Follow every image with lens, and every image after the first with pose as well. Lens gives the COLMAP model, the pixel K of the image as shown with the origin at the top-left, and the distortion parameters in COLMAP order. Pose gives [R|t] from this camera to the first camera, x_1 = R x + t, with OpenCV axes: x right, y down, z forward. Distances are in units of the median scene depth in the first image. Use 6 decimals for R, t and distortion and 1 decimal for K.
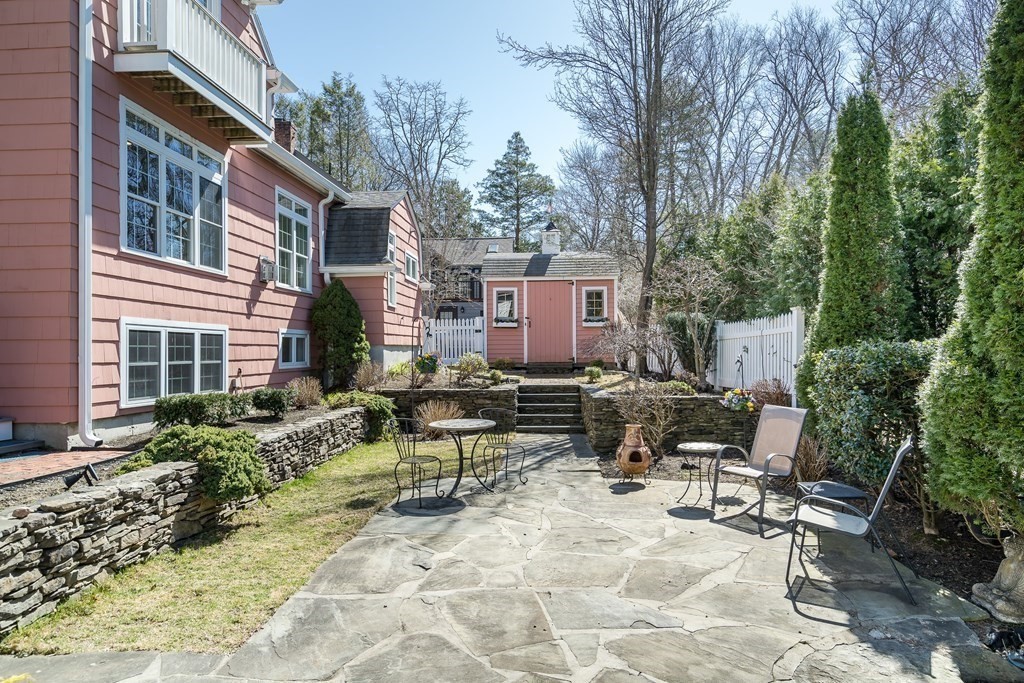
lens RADIAL K [[640.0, 0, 511.2], [0, 640.0, 337.5], [0, 0, 1]] dist [0.001979, -0.000006]
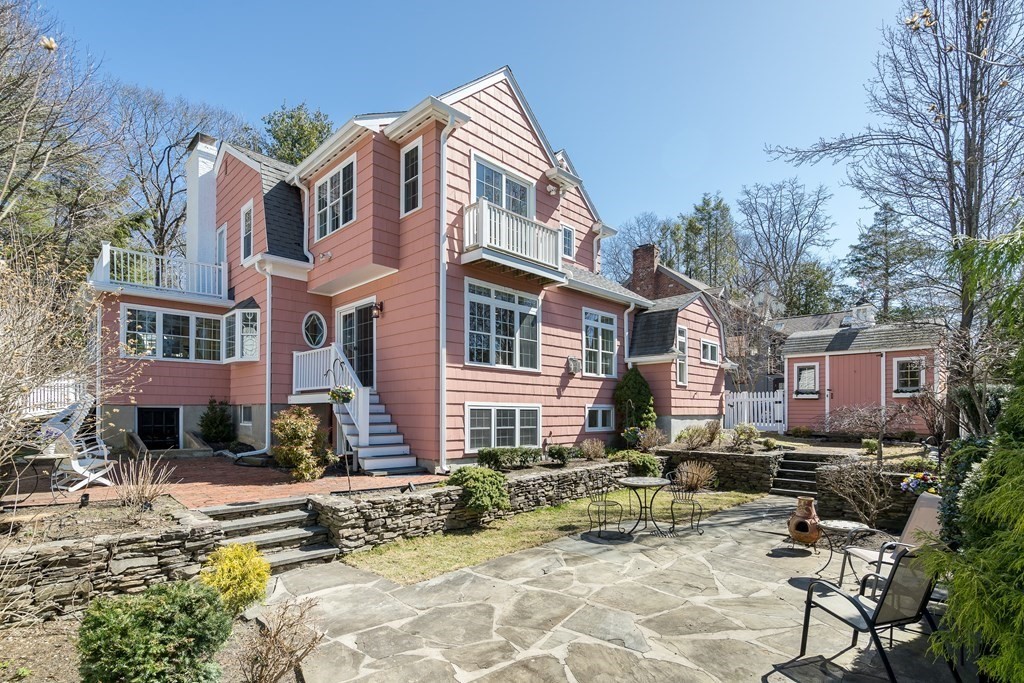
lens RADIAL K [[490.5, 0, 499.4], [0, 490.5, 405.9], [0, 0, 1]] dist [-0.011058, 0.000210]
pose [[0.757835, -0.000943, -0.652445, 0.272101], [0.005752, 0.999970, 0.005235, -0.021460], [0.652421, -0.007720, 0.757818, 0.025622]]
